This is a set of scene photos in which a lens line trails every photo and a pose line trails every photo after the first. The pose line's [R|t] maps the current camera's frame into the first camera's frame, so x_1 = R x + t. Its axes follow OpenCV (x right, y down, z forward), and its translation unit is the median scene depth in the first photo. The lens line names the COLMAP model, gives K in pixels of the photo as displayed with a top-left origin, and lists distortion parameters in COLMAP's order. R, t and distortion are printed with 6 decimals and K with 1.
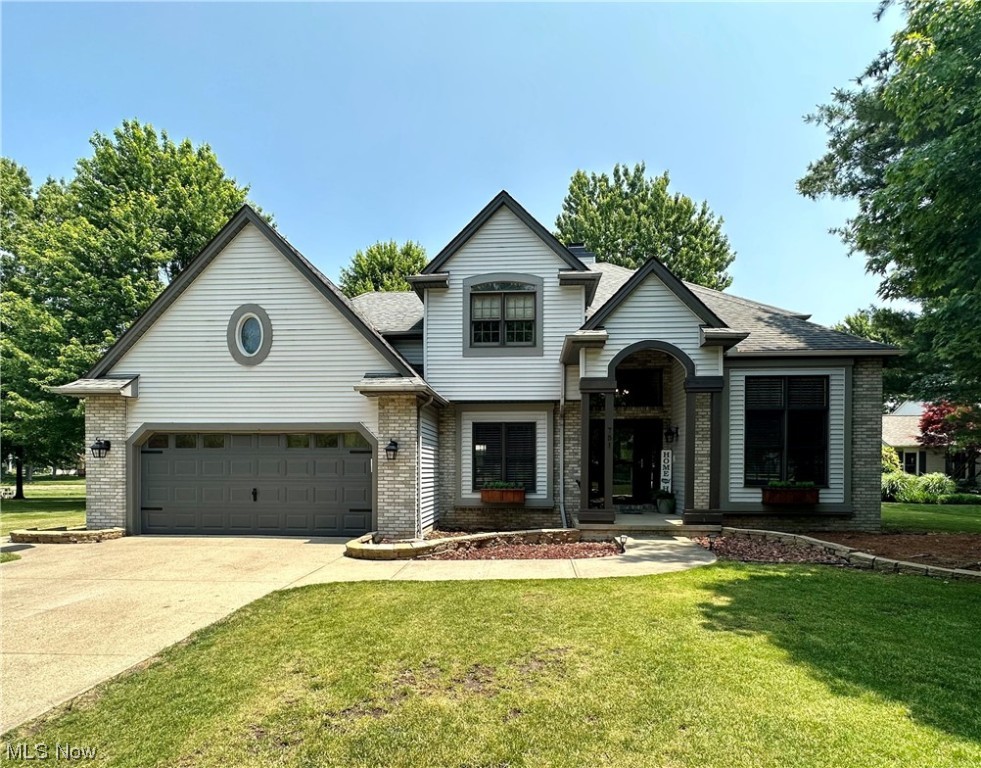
lens RADIAL K [[513.3, 0, 497.6], [0, 513.3, 465.9], [0, 0, 1]] dist [-0.007660, 0.000008]
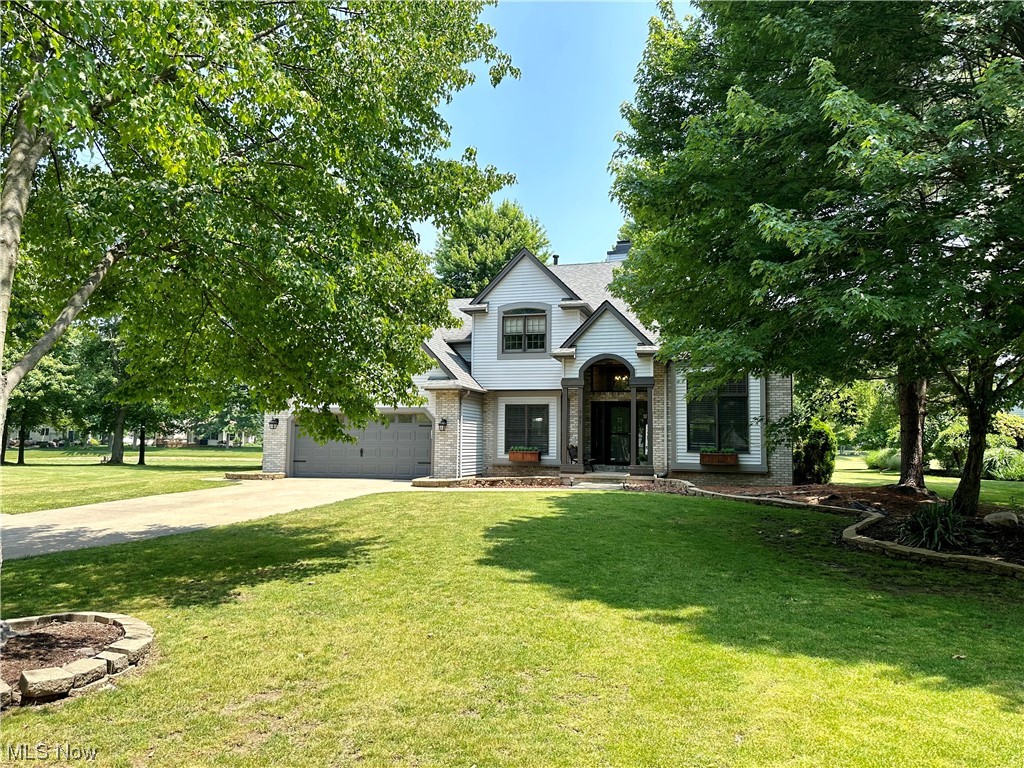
lens RADIAL K [[724.4, 0, 509.8], [0, 724.4, 383.6], [0, 0, 1]] dist [0.086232, -0.000813]
pose [[0.976949, -0.008315, -0.213311, 0.408980], [-0.007505, 0.997286, -0.073248, 0.004408], [0.213341, 0.073160, 0.974235, -0.996815]]
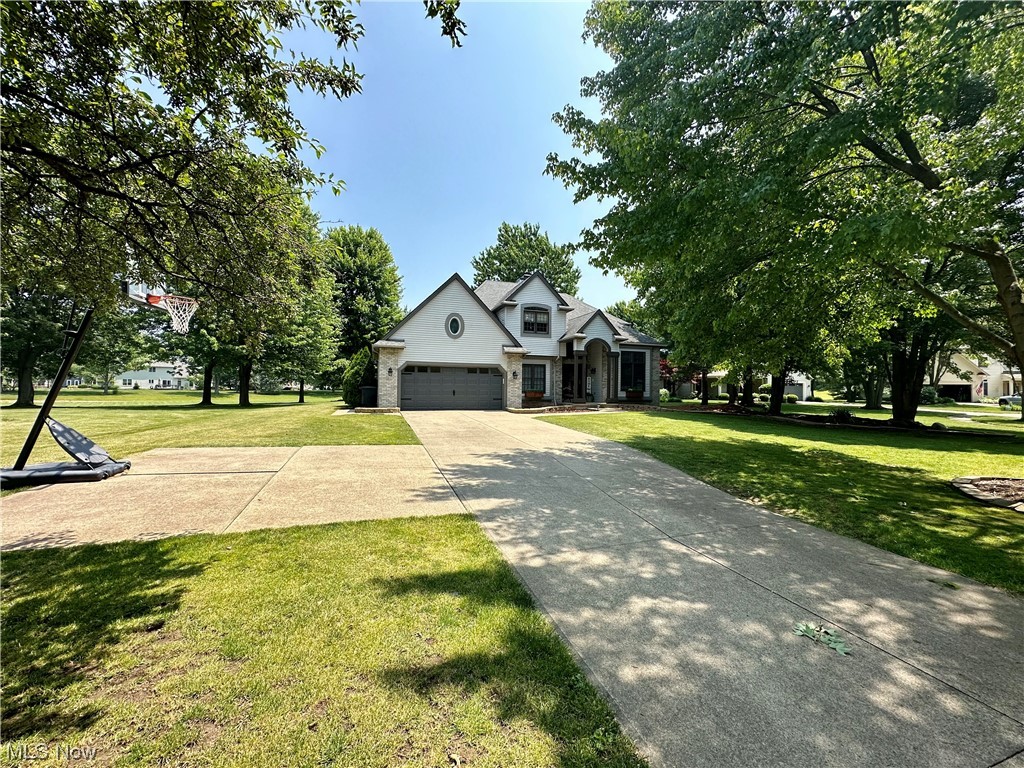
lens RADIAL K [[412.9, 0, 512.1], [0, 412.9, 381.3], [0, 0, 1]] dist [0.022810, 0.001431]
pose [[0.921171, 0.013950, 0.388908, -0.866557], [-0.009655, 0.999869, -0.012998, 0.022739], [-0.389038, 0.008218, 0.921185, -0.775272]]
